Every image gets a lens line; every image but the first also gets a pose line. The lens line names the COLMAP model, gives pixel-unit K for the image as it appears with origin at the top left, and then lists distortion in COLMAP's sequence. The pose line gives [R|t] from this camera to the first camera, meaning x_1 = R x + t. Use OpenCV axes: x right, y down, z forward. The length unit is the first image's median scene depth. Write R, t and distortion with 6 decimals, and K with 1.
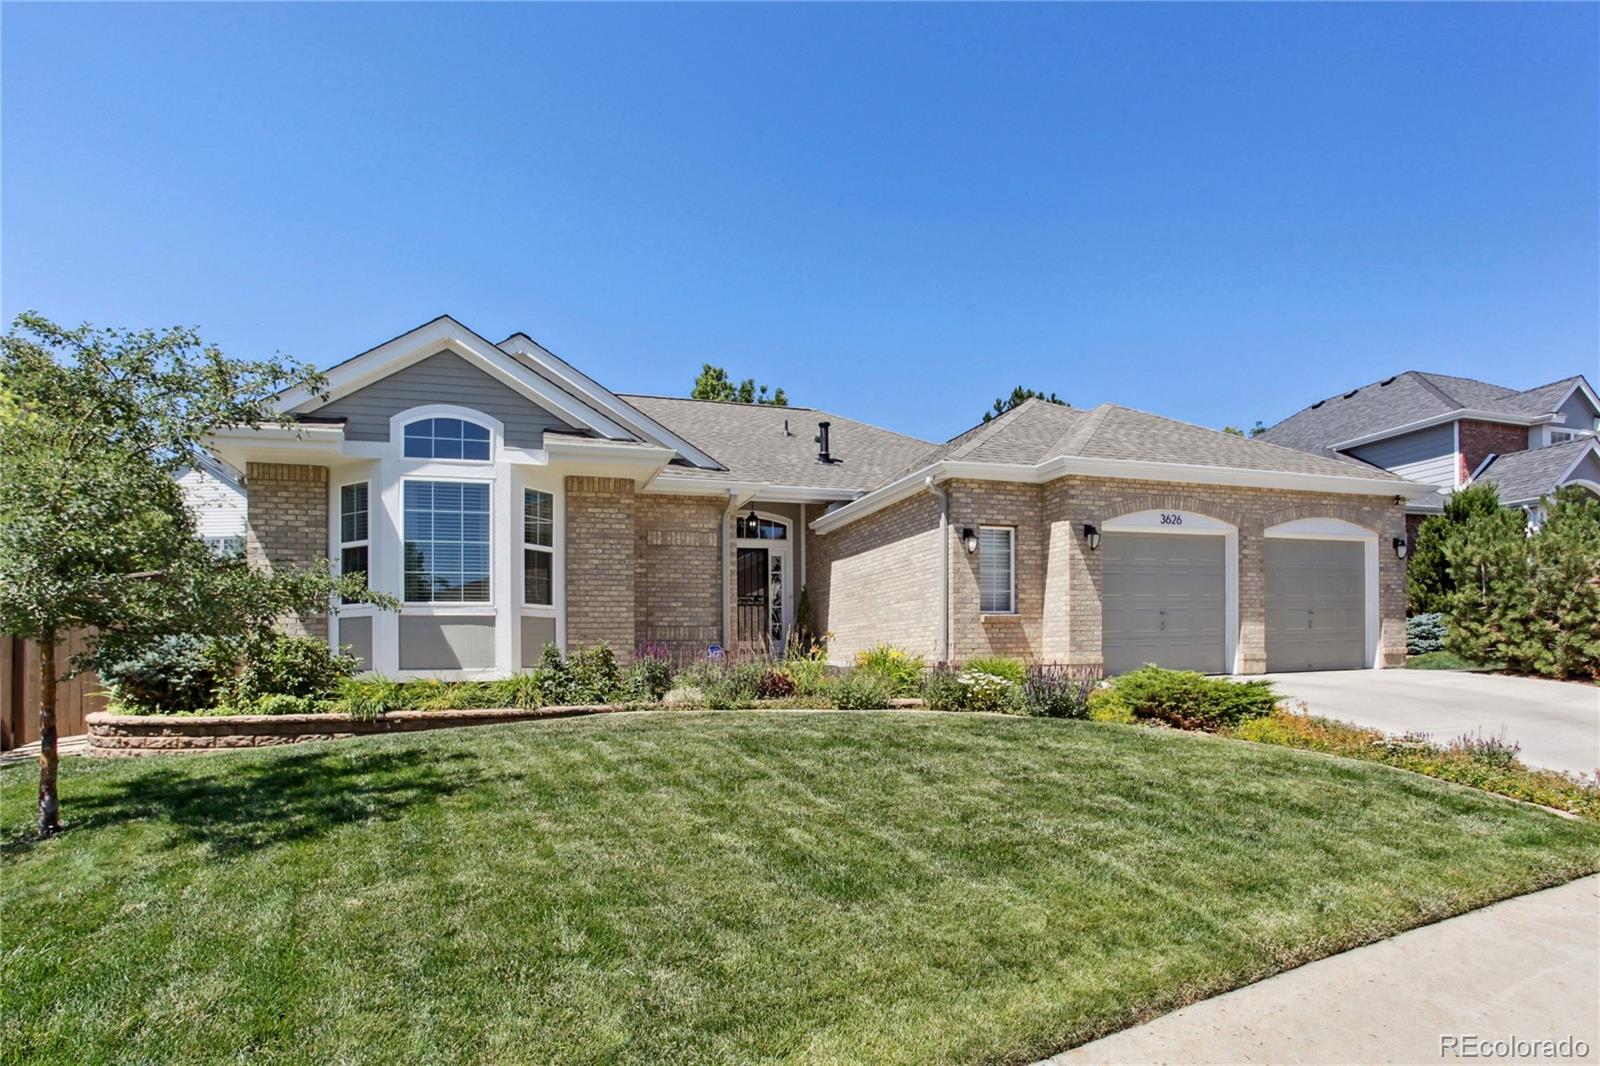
lens RADIAL K [[751.0, 0, 882.2], [0, 751.0, 591.4], [0, 0, 1]] dist [-0.044162, 0.000323]
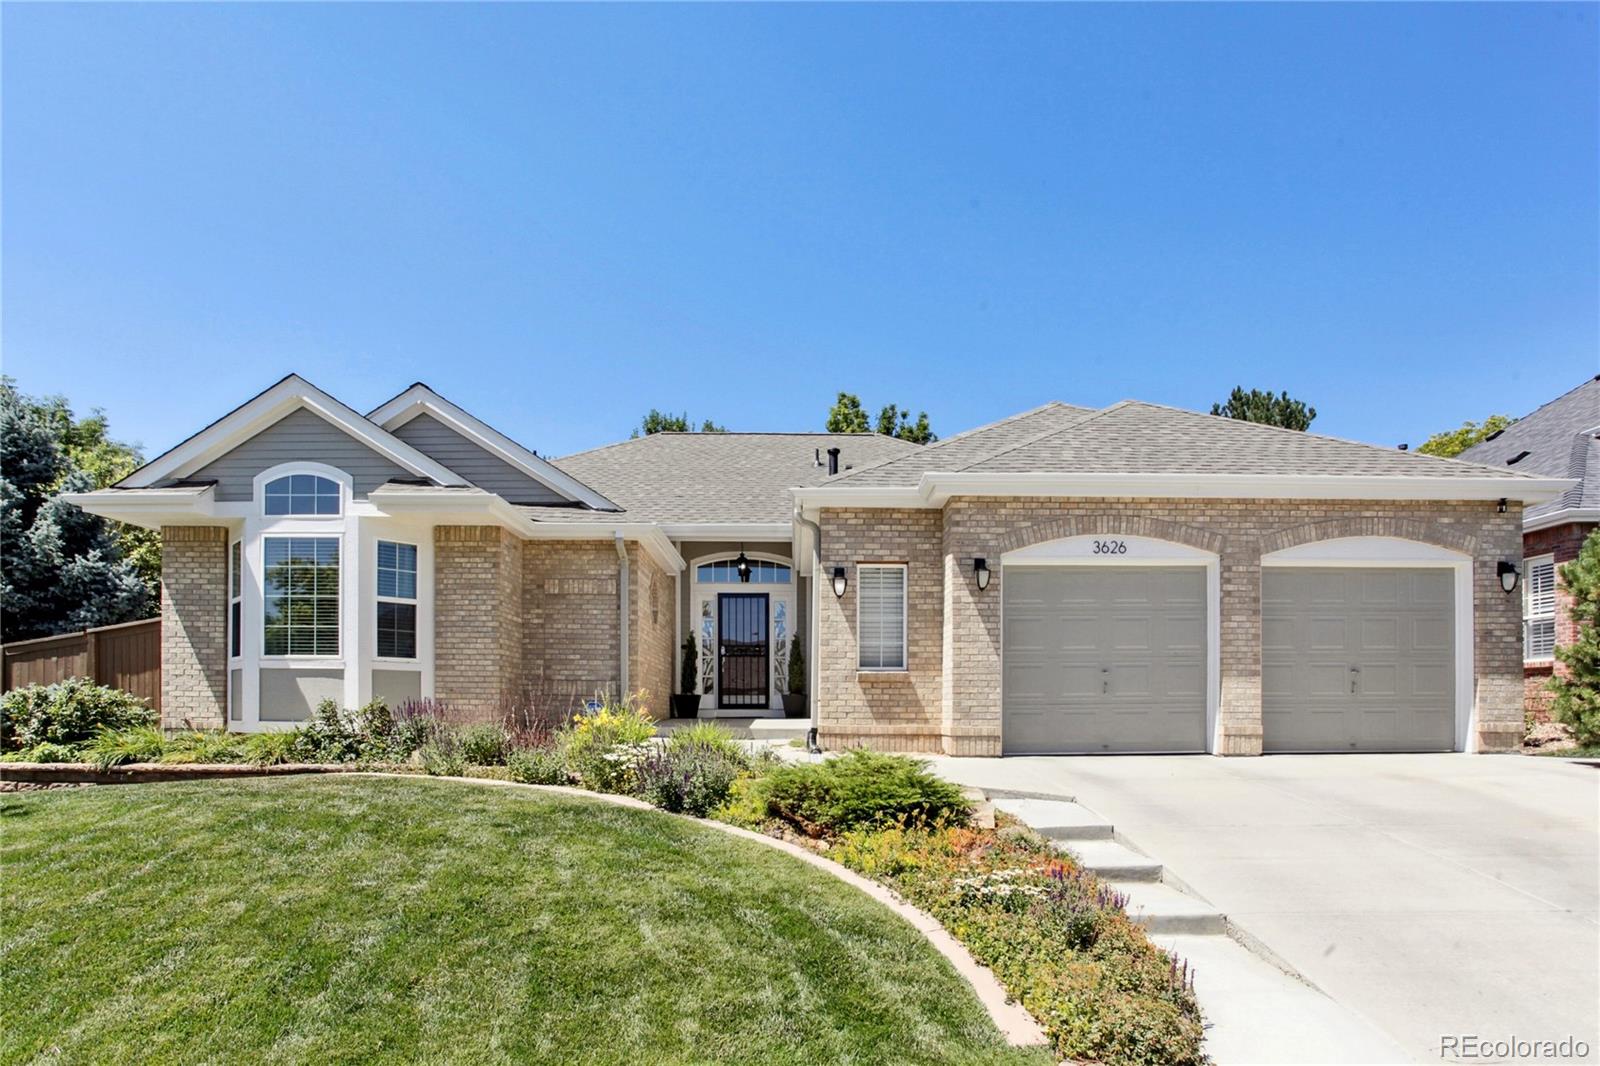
lens RADIAL K [[828.7, 0, 920.9], [0, 828.7, 625.9], [0, 0, 1]] dist [-0.045380, 0.012543]
pose [[0.958134, -0.007436, -0.286225, 0.468035], [0.004573, 0.999933, -0.010667, -0.008897], [0.286285, 0.008912, 0.958103, 0.149838]]
